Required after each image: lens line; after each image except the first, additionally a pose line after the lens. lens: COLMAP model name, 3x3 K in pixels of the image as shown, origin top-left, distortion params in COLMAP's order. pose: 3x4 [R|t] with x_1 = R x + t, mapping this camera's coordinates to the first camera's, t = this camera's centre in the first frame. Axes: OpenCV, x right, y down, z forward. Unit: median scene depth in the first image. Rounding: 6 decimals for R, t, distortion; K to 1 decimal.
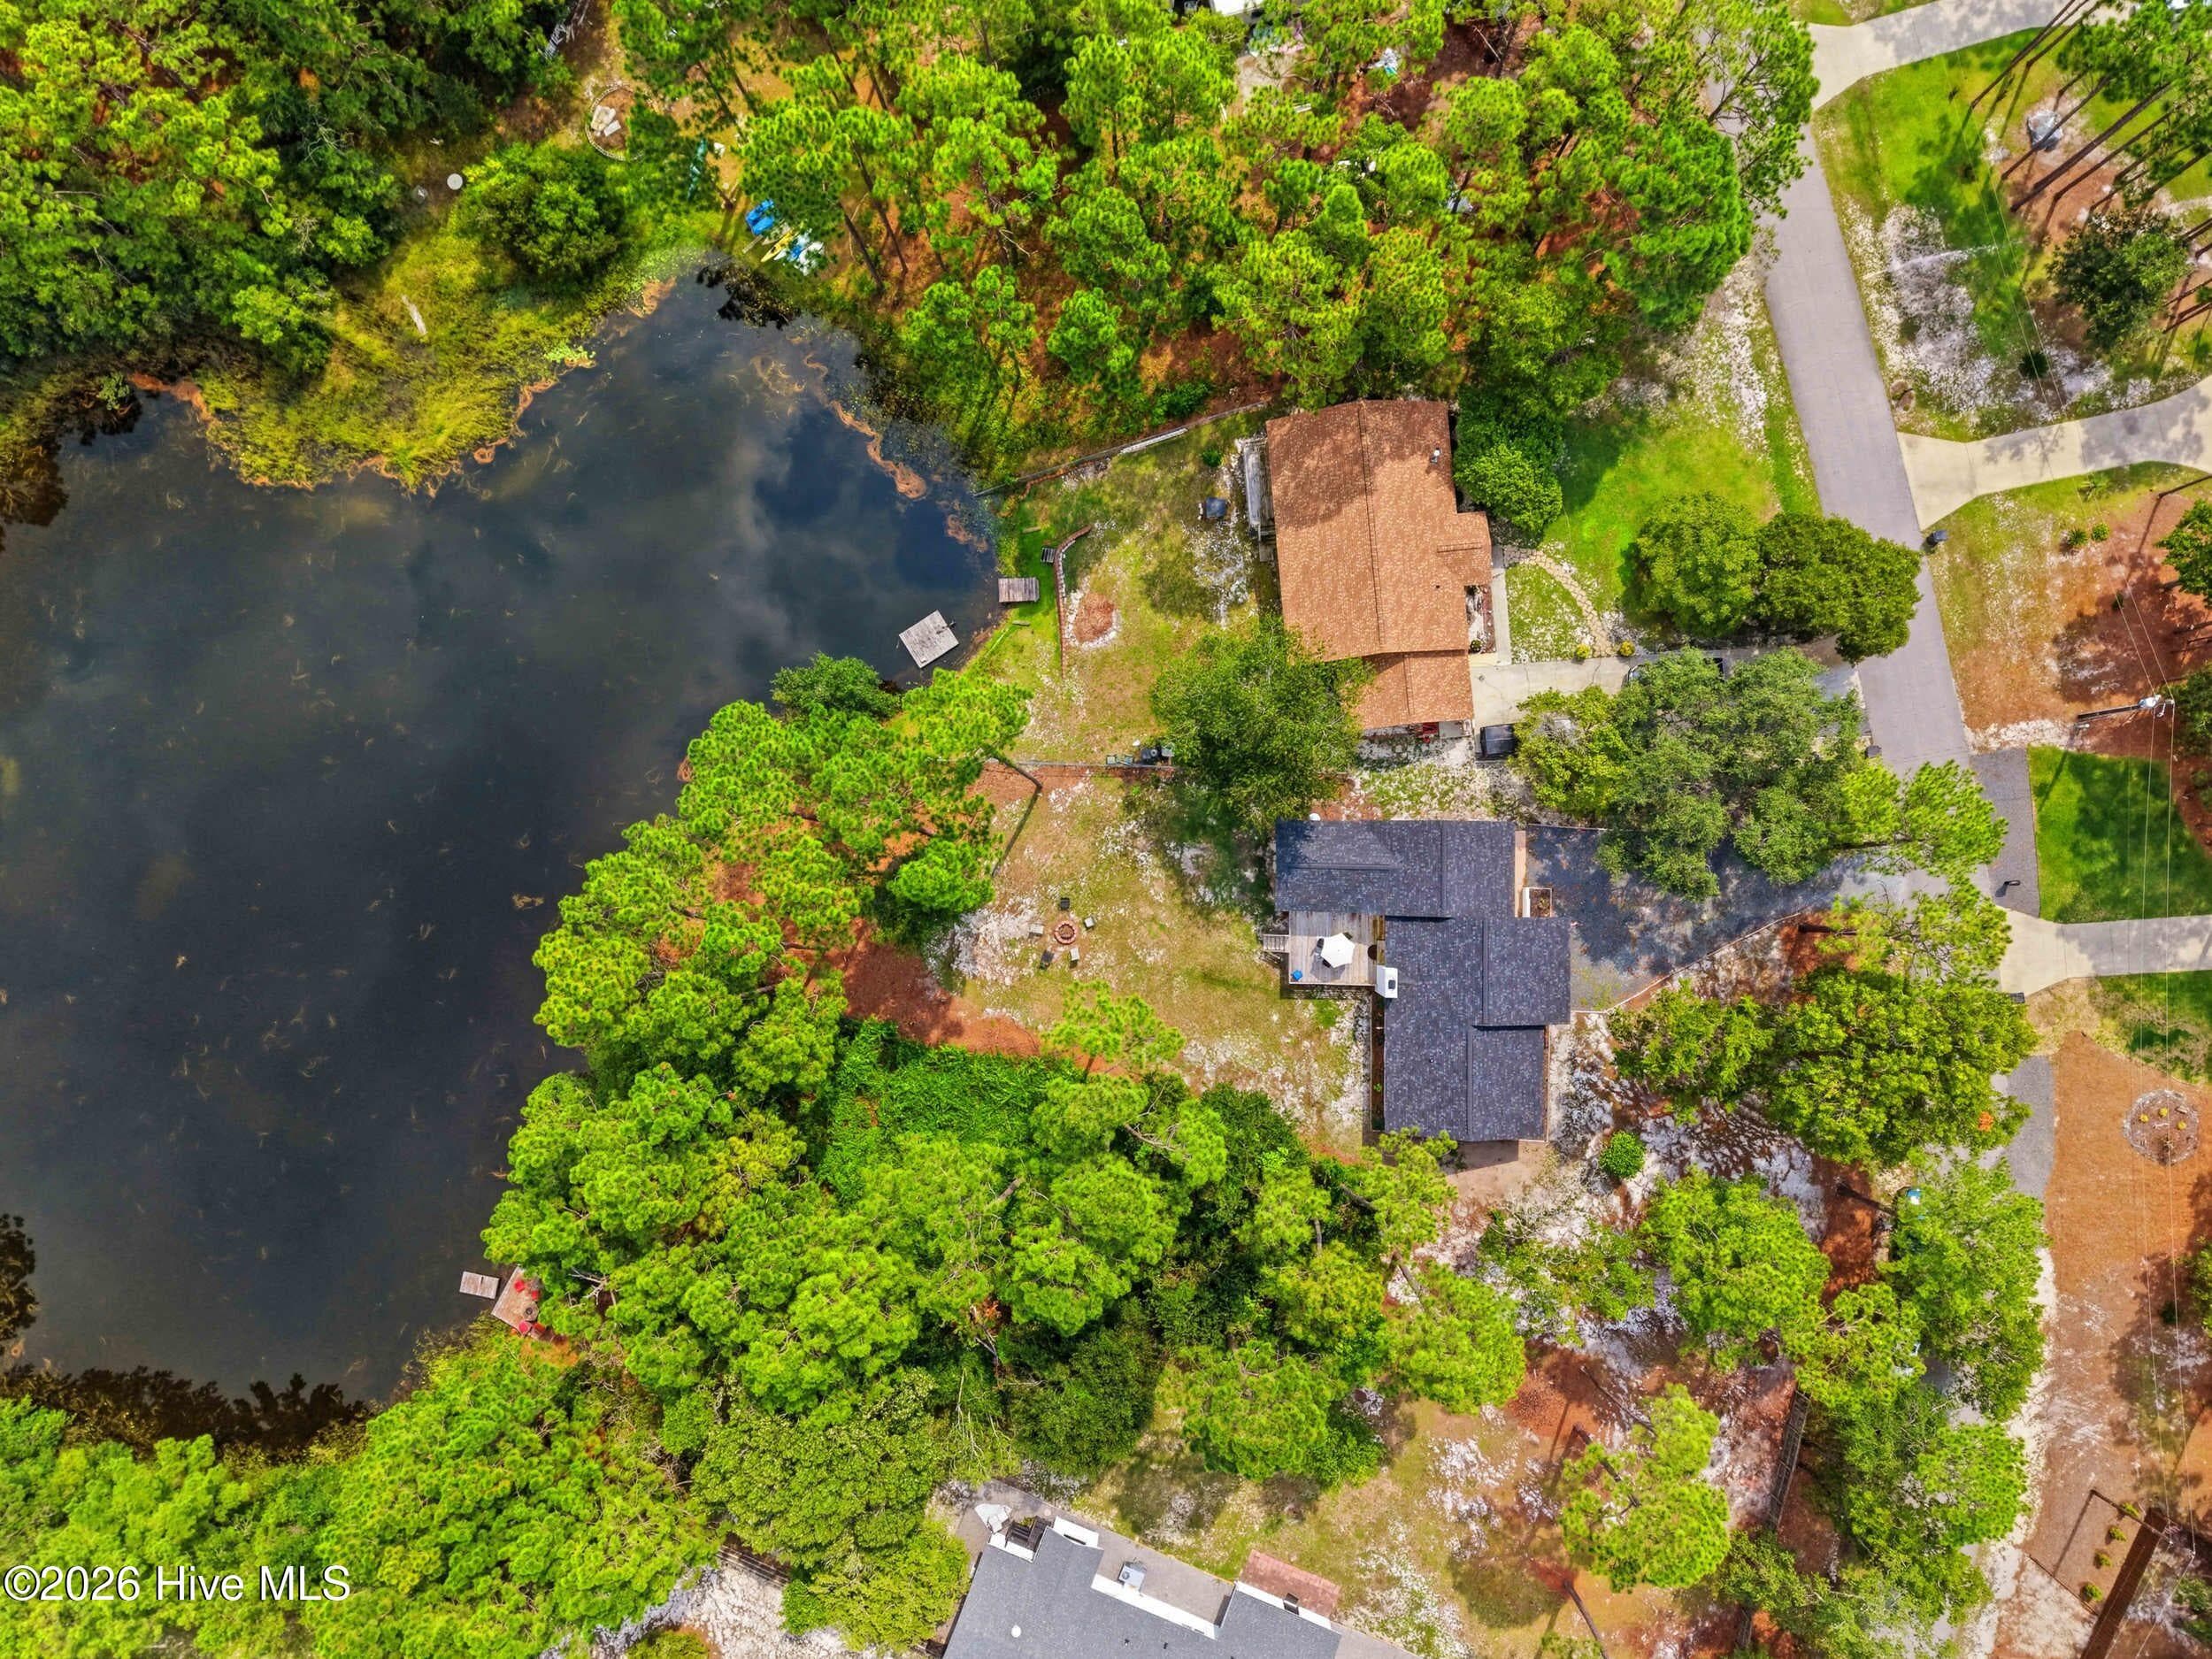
lens RADIAL K [[1499.3, 0, 1113.9], [0, 1499.3, 829.1], [0, 0, 1]] dist [0.036035, -0.031642]
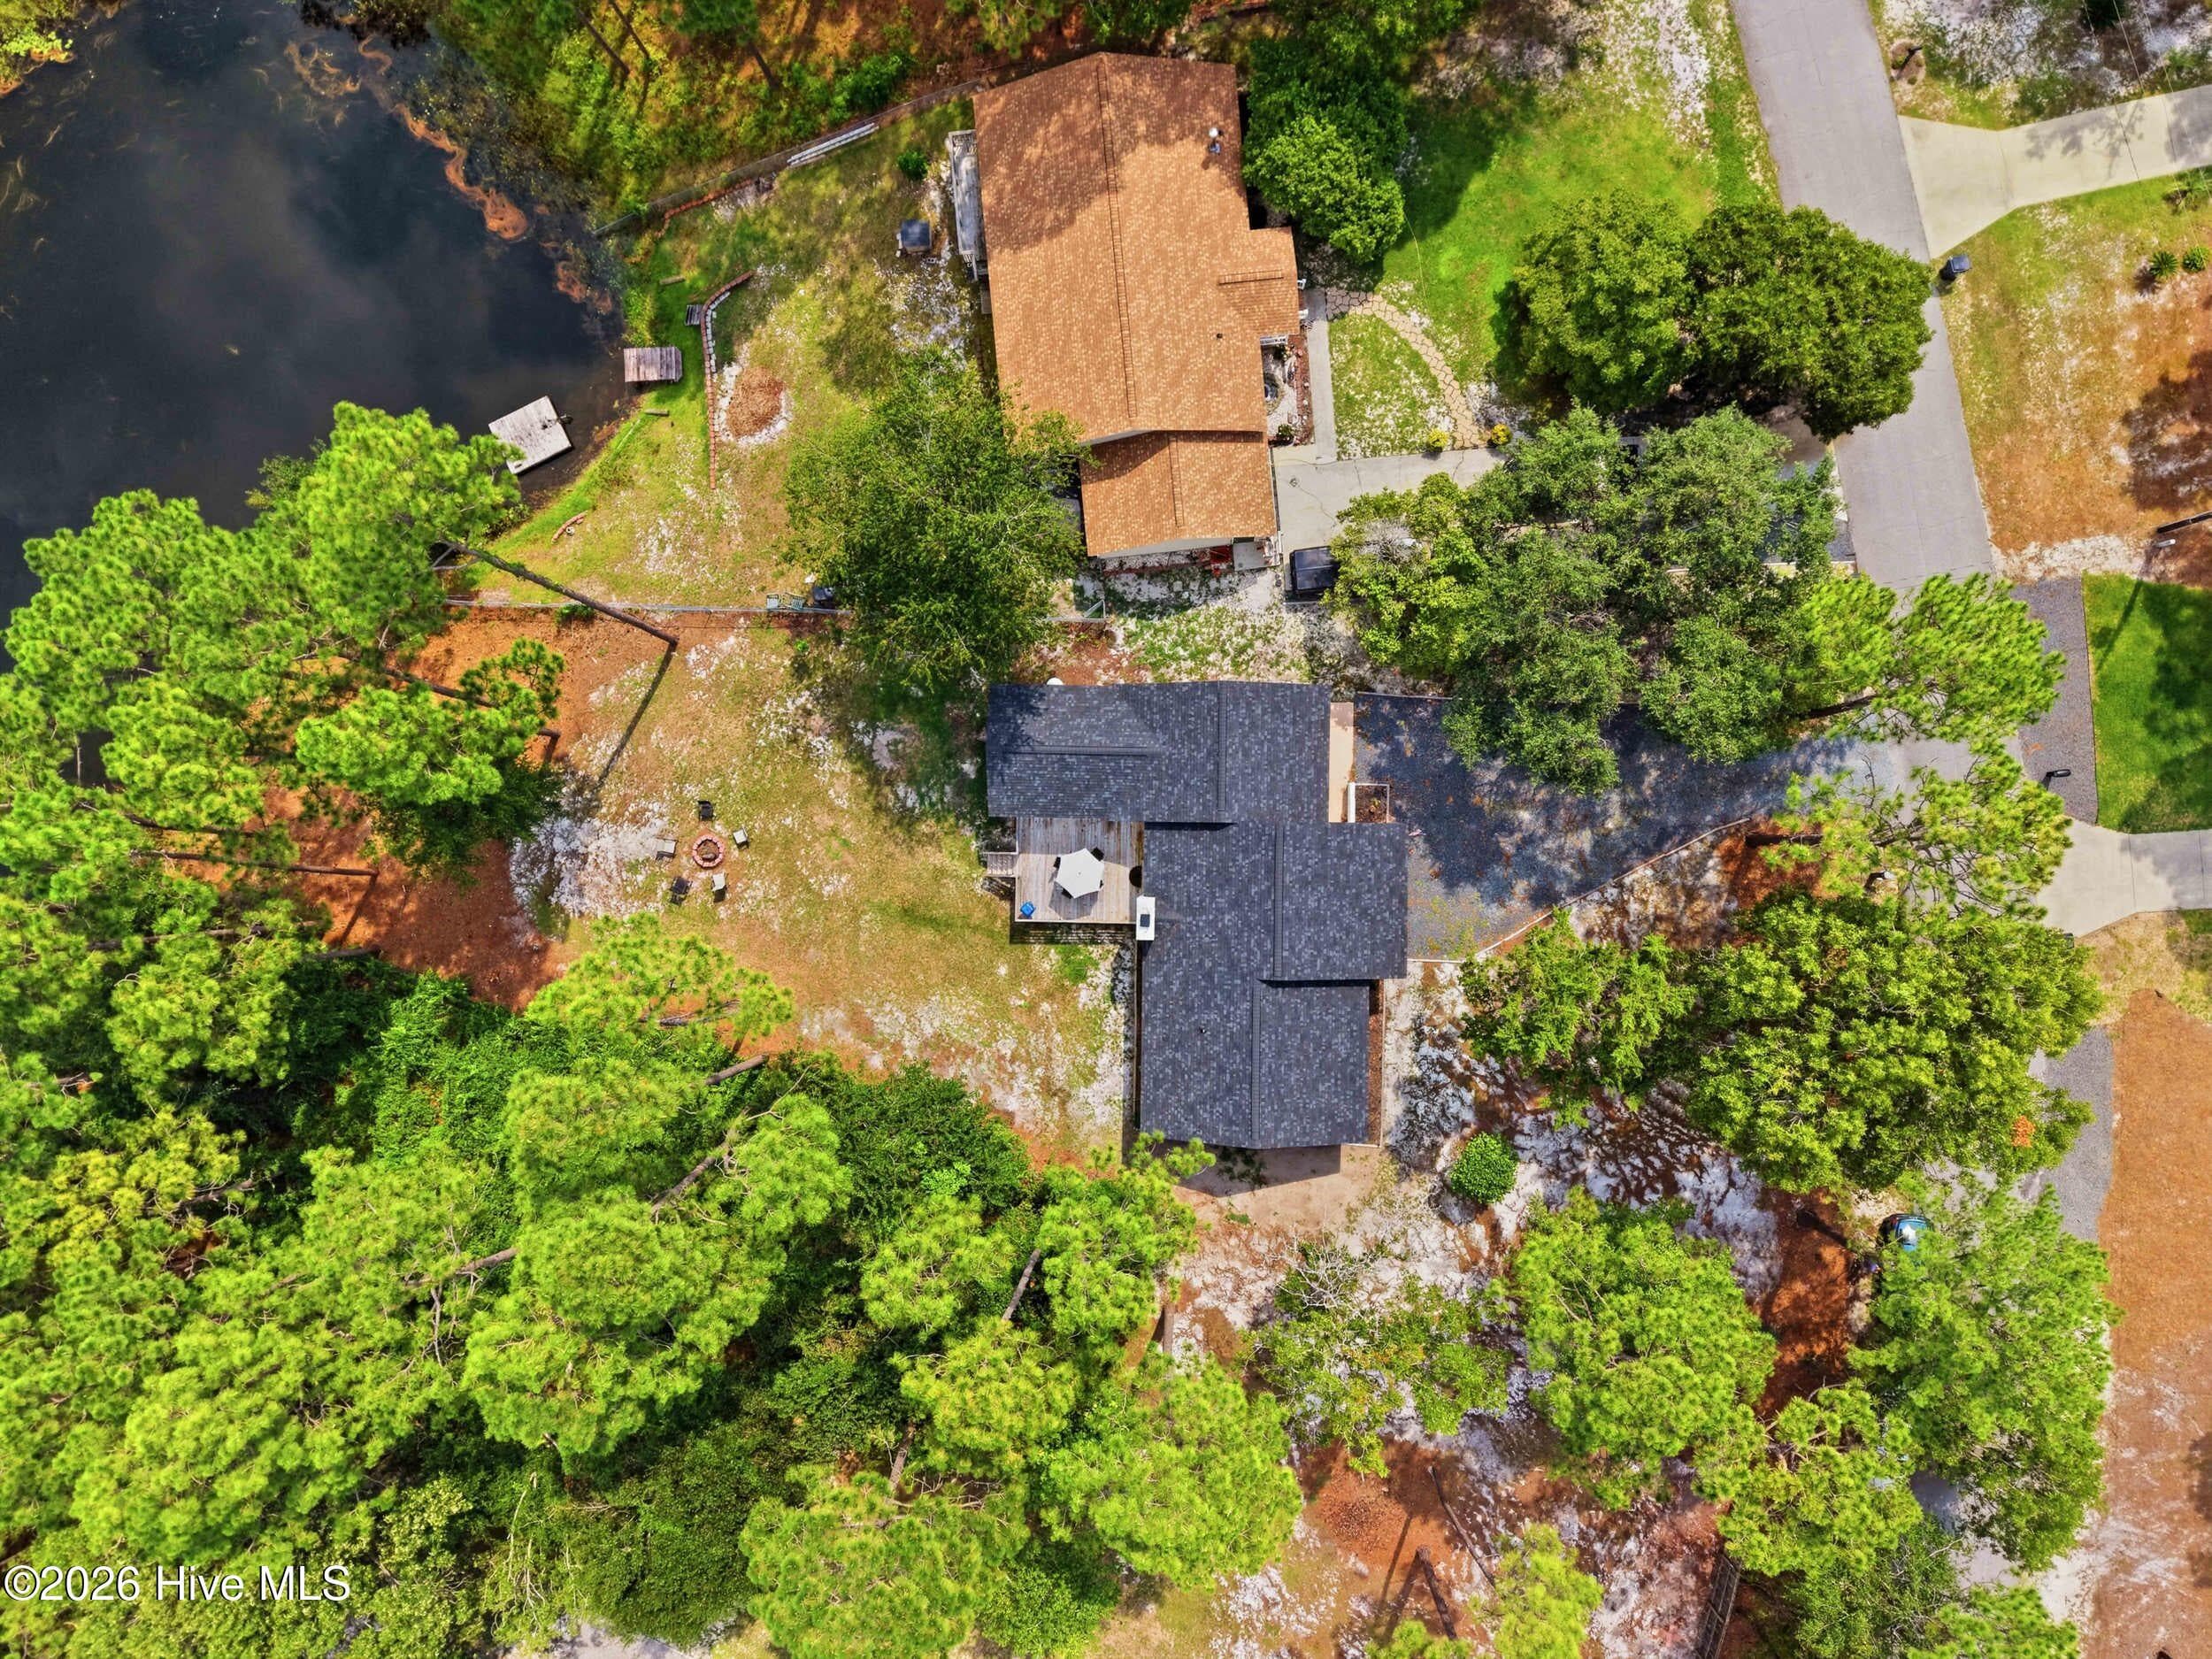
lens RADIAL K [[1499.3, 0, 1100.5], [0, 1499.3, 825.9], [0, 0, 1]] dist [0.036035, -0.031642]
pose [[0.999983, 0.000199, -0.005815, 0.162465], [-0.000054, 0.999687, 0.025009, 0.041732], [0.005818, -0.025008, 0.999670, 0.308108]]
